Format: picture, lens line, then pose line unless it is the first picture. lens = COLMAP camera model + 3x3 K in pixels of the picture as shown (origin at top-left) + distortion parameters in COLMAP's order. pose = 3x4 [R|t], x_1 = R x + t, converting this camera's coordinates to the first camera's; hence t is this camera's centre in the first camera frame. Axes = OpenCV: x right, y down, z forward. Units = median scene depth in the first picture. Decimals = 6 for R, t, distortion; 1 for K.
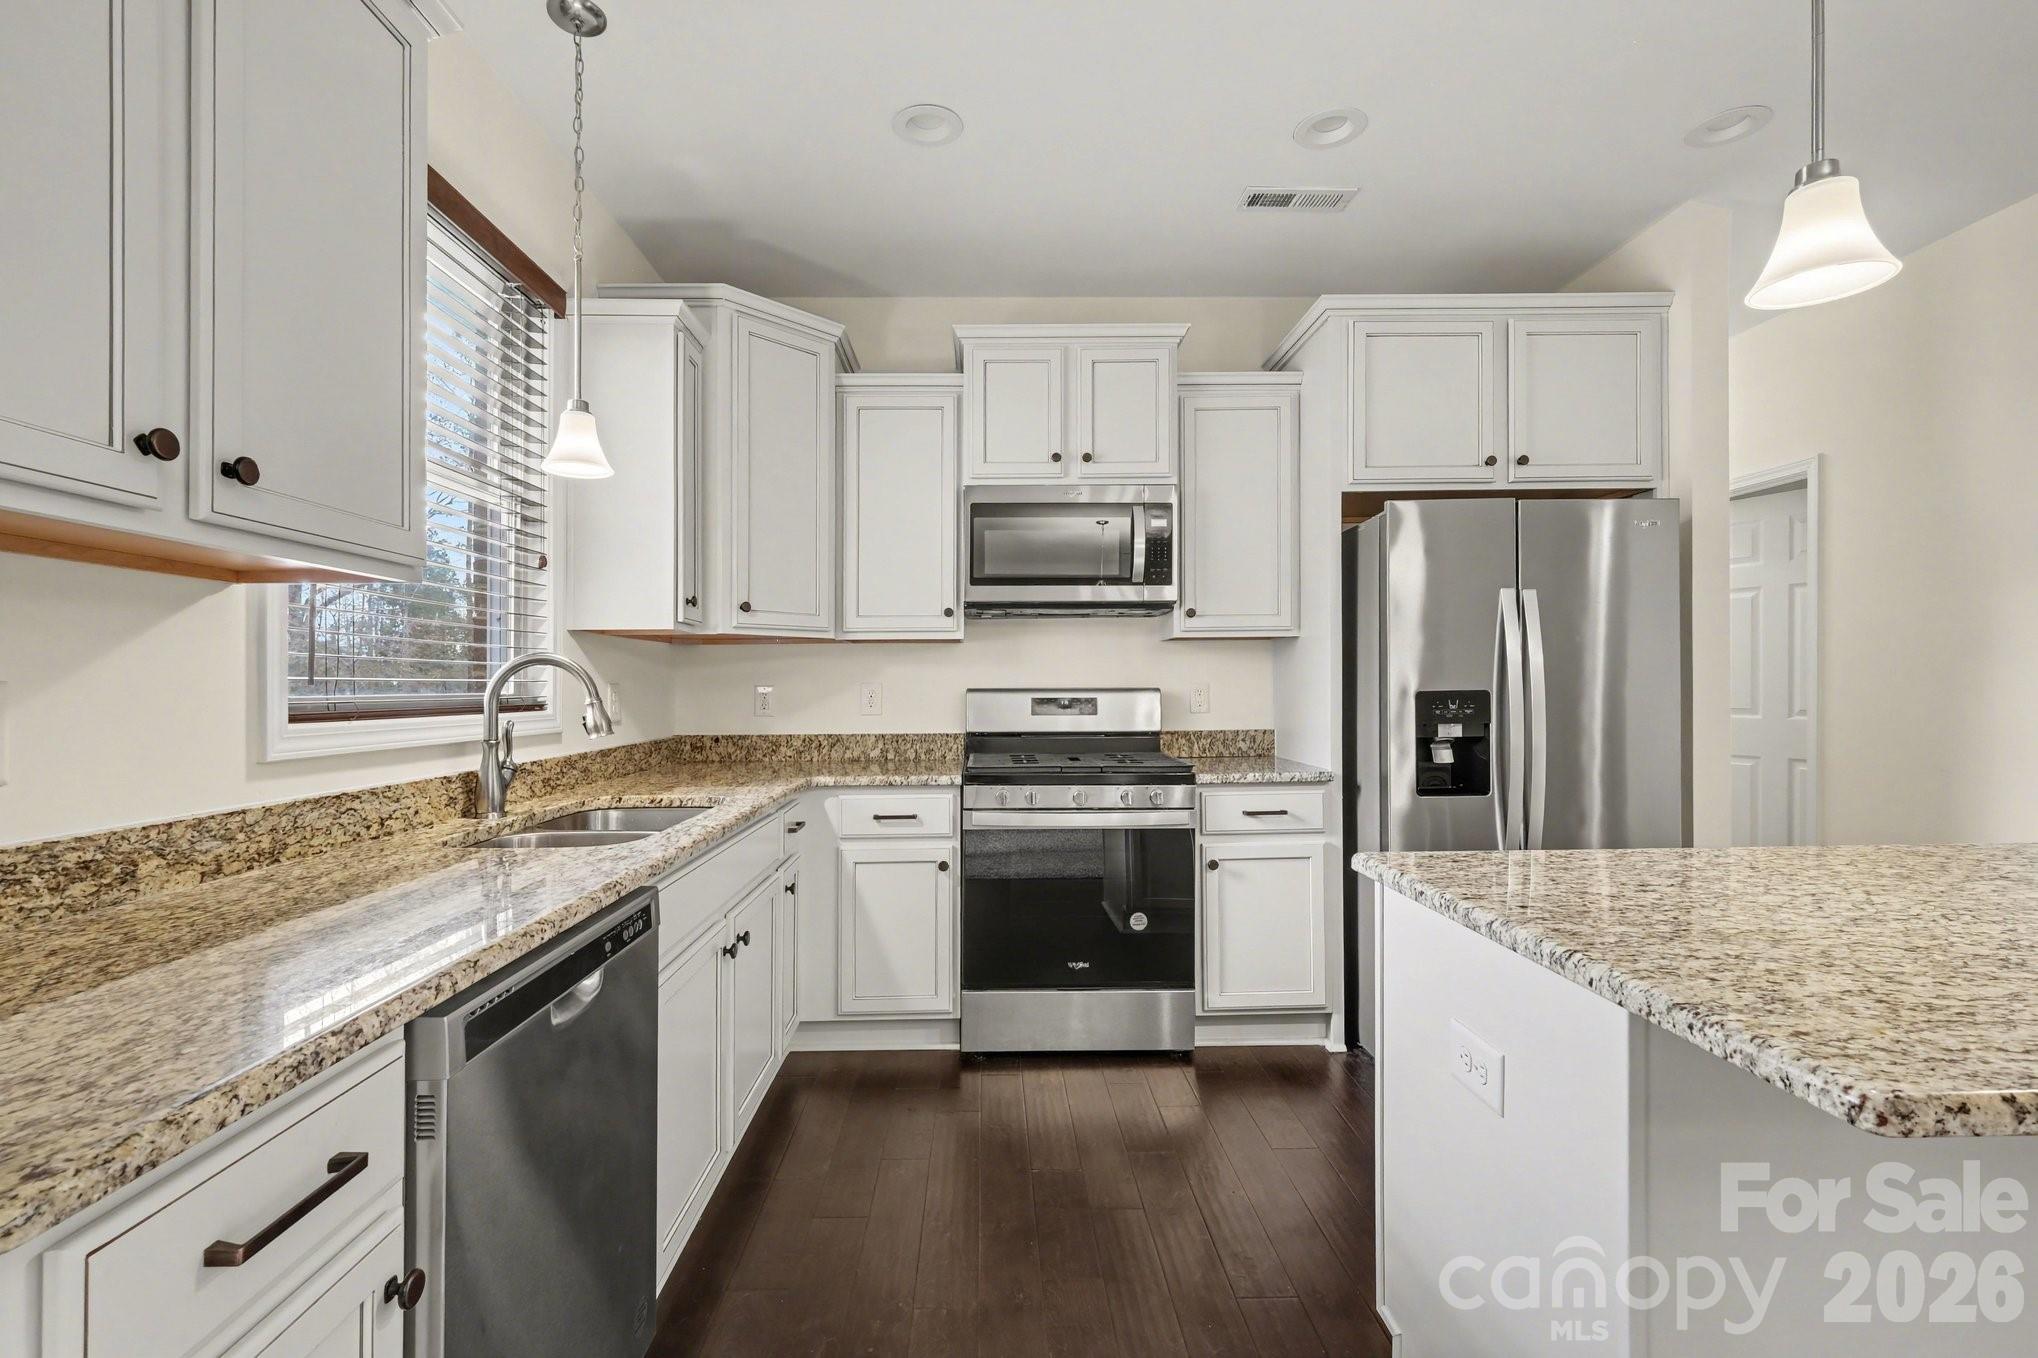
lens RADIAL K [[953.7, 0, 1016.3], [0, 953.7, 667.4], [0, 0, 1]] dist [0.002887, 0.002156]
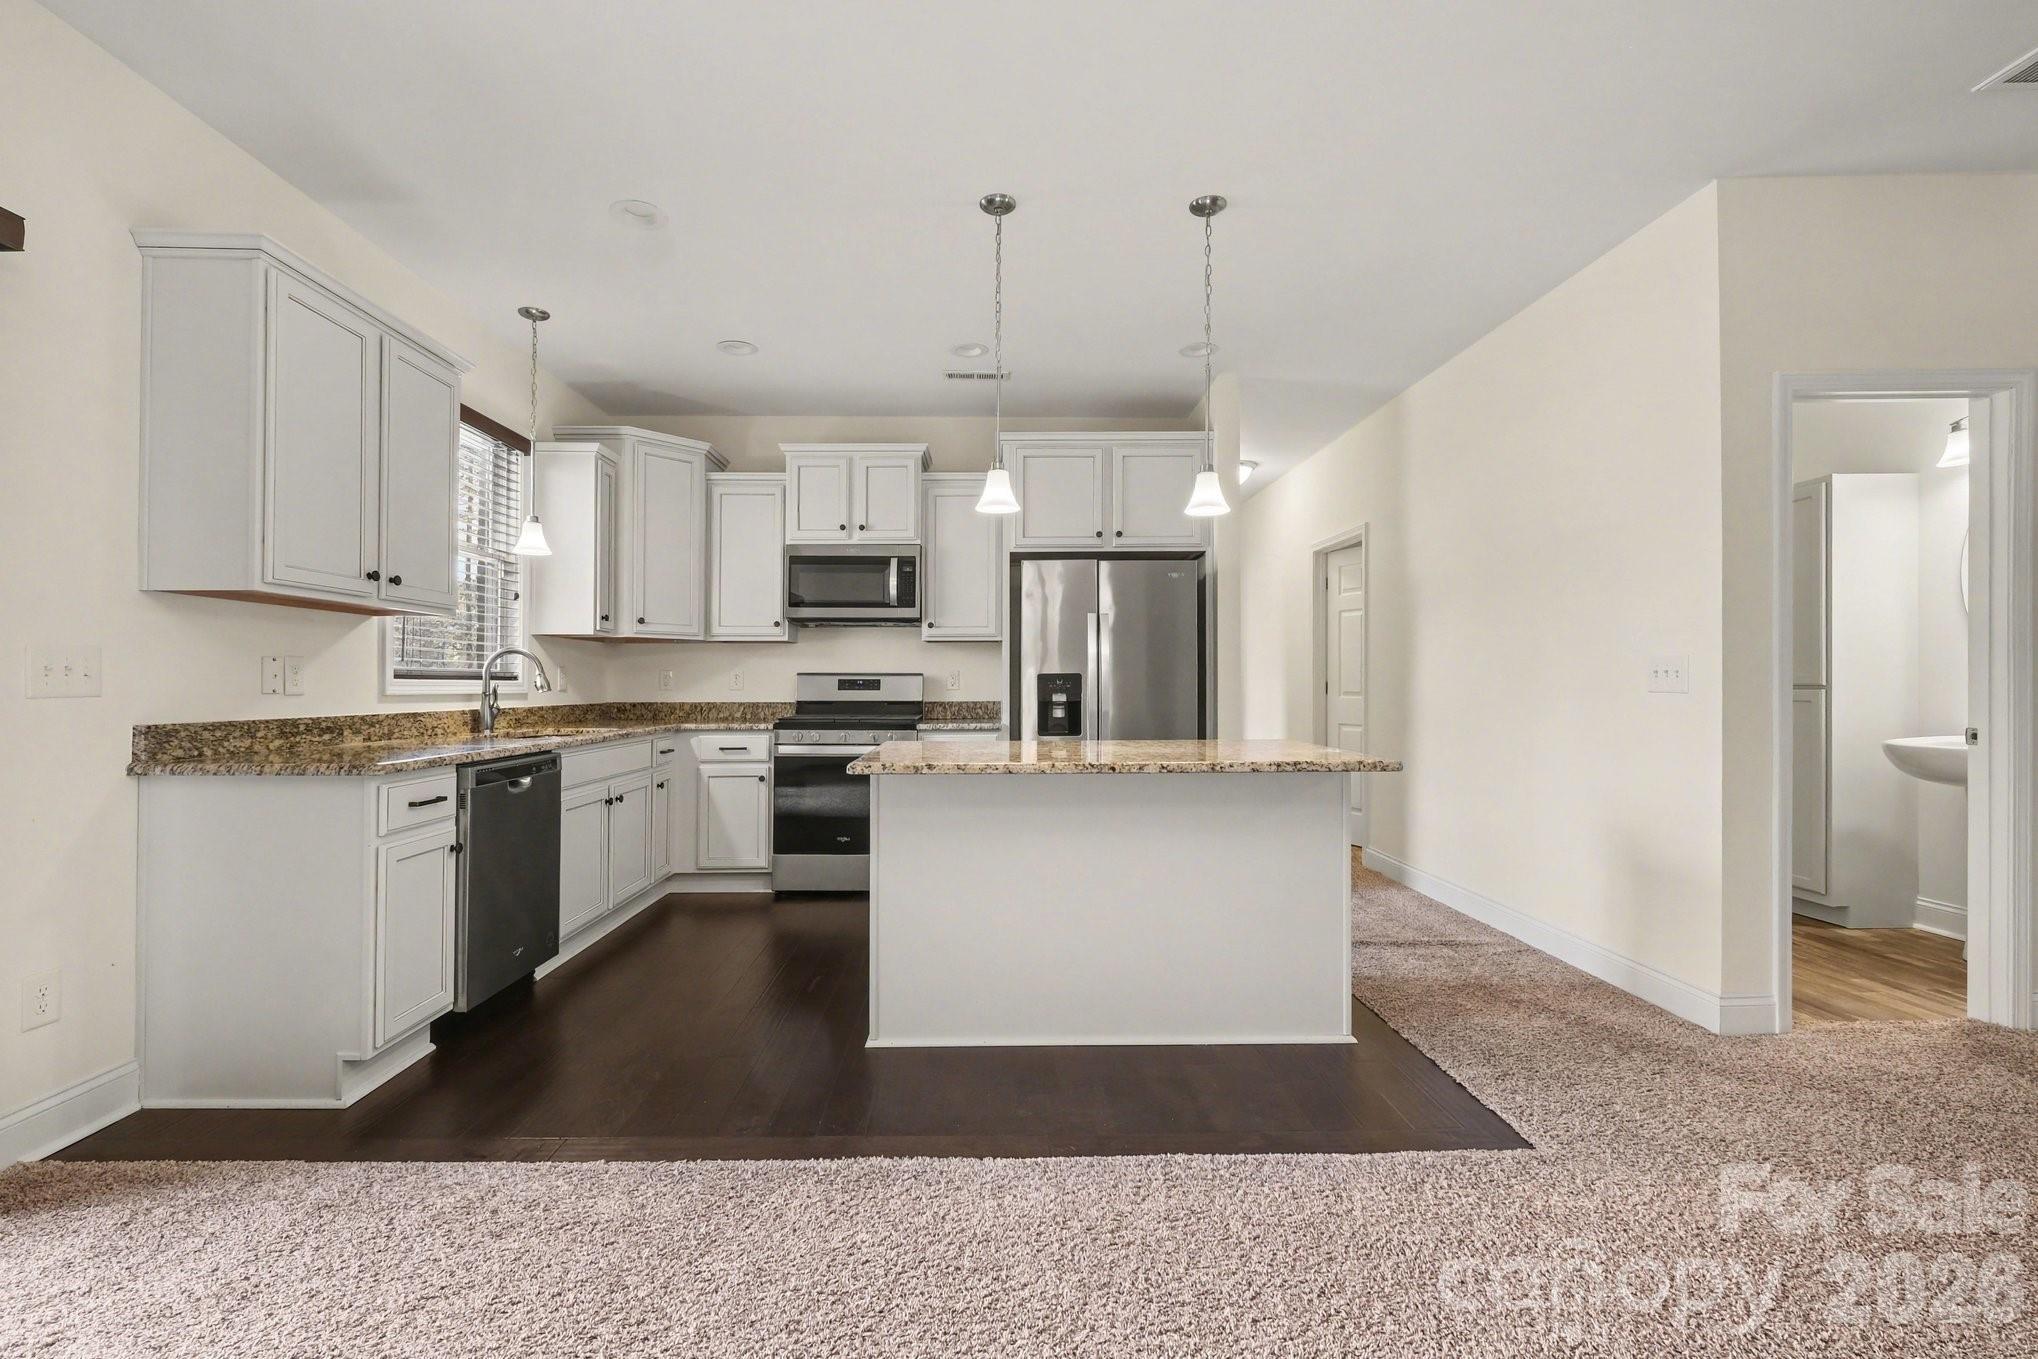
lens RADIAL K [[953.7, 0, 1019.5], [0, 953.7, 671.9], [0, 0, 1]] dist [0.002887, 0.002156]
pose [[0.999977, 0.006332, 0.002627, 0.429021], [-0.006343, 0.999971, 0.004101, 0.016671], [-0.002601, -0.004118, 0.999988, -0.765143]]
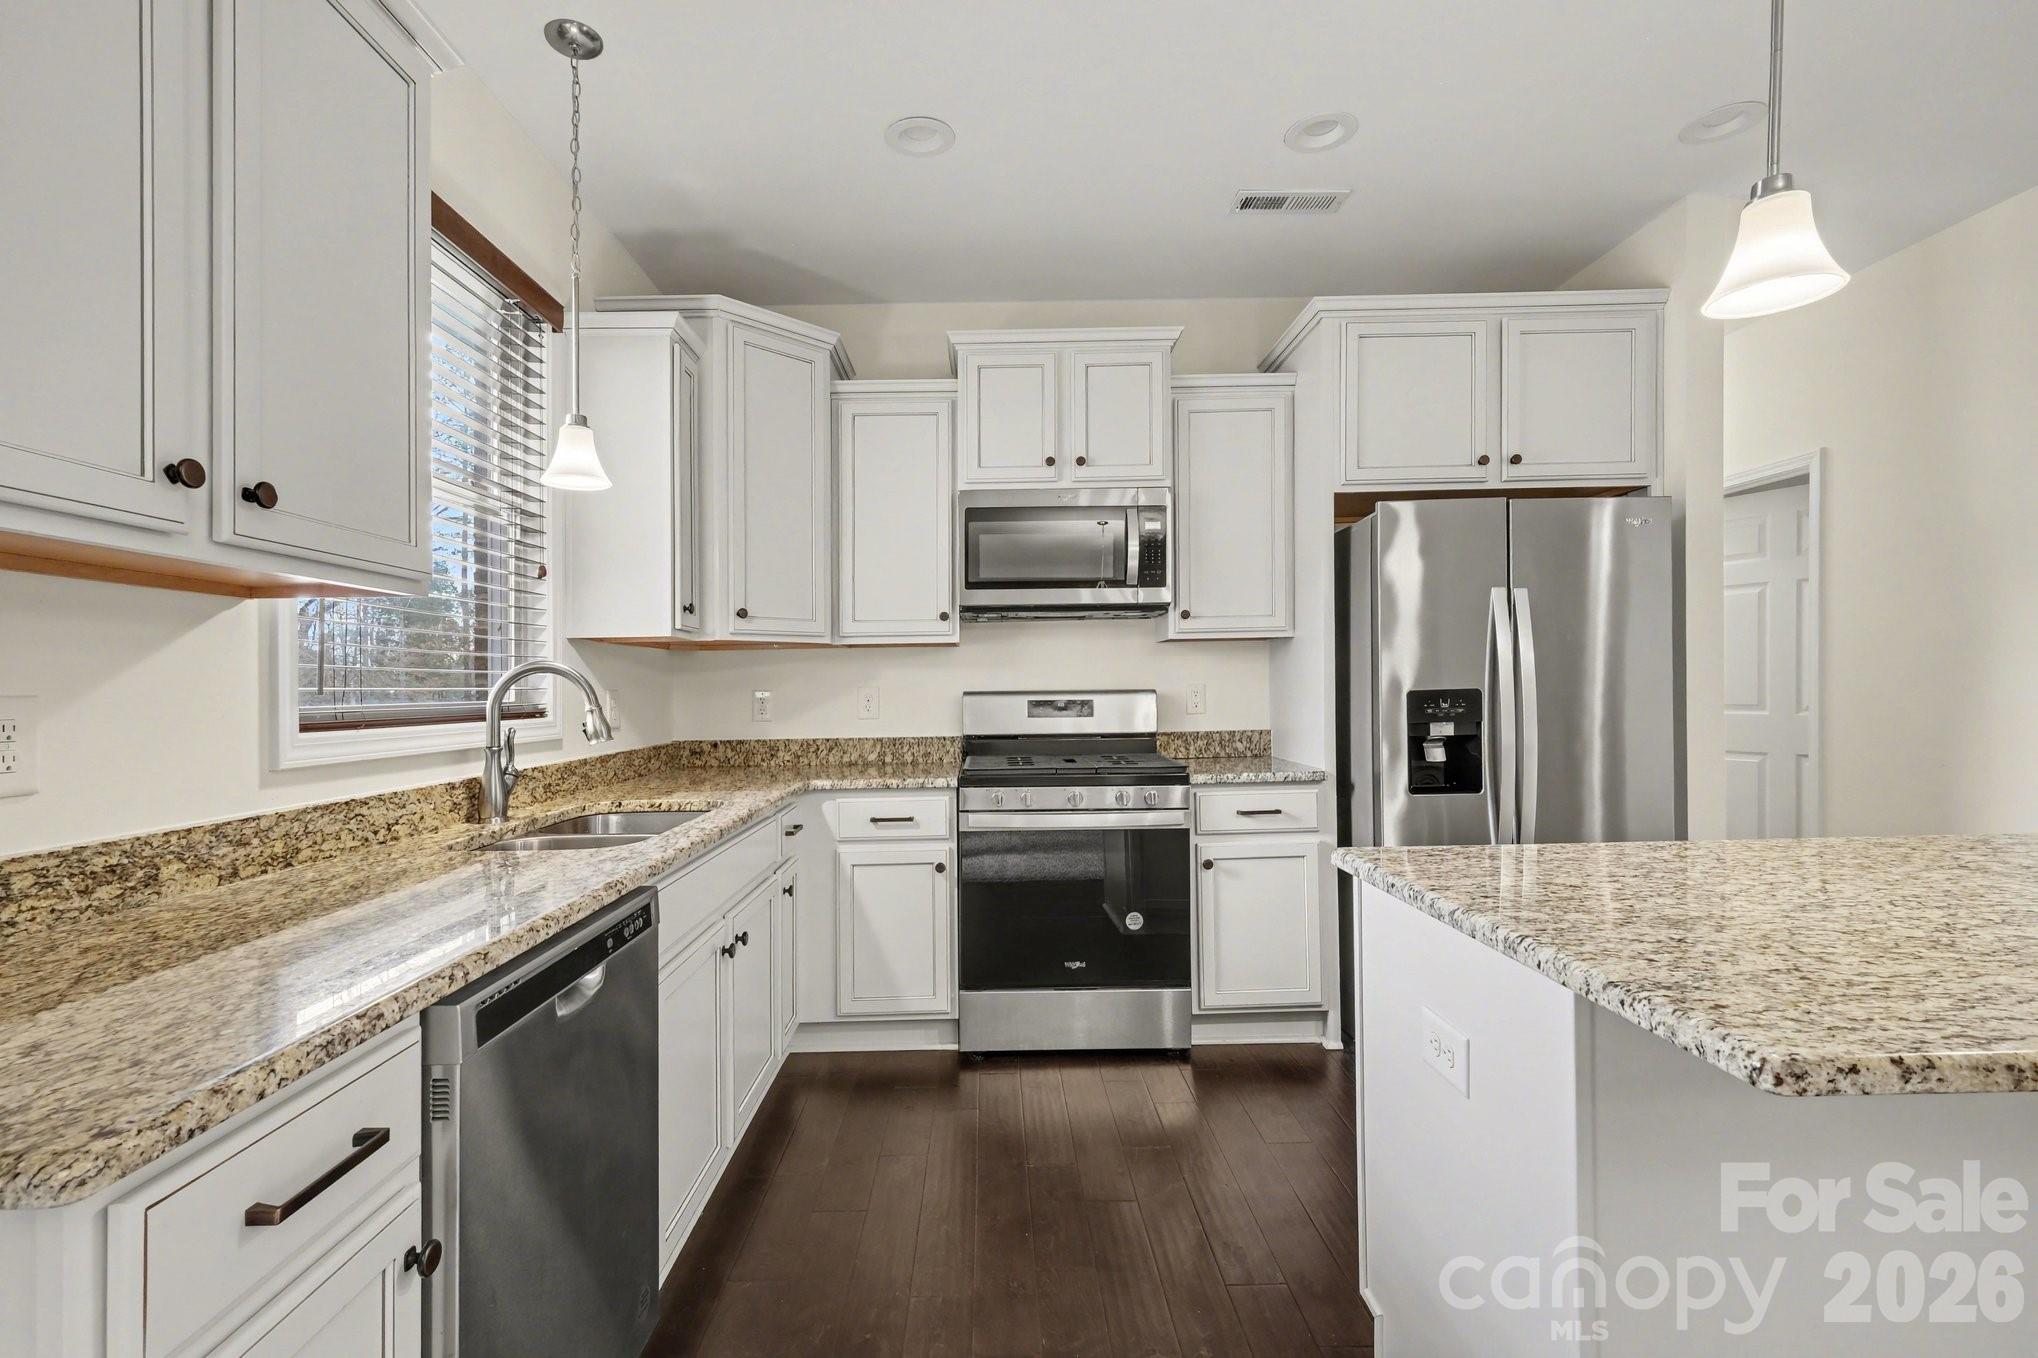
lens RADIAL K [[953.7, 0, 1015.1], [0, 953.7, 665.2], [0, 0, 1]] dist [0.002887, 0.002156]
pose [[0.999955, -0.009450, -0.000449, 0.006219], [0.009448, 0.999942, -0.005110, -0.000584], [0.000497, 0.005106, 0.999987, -0.014950]]
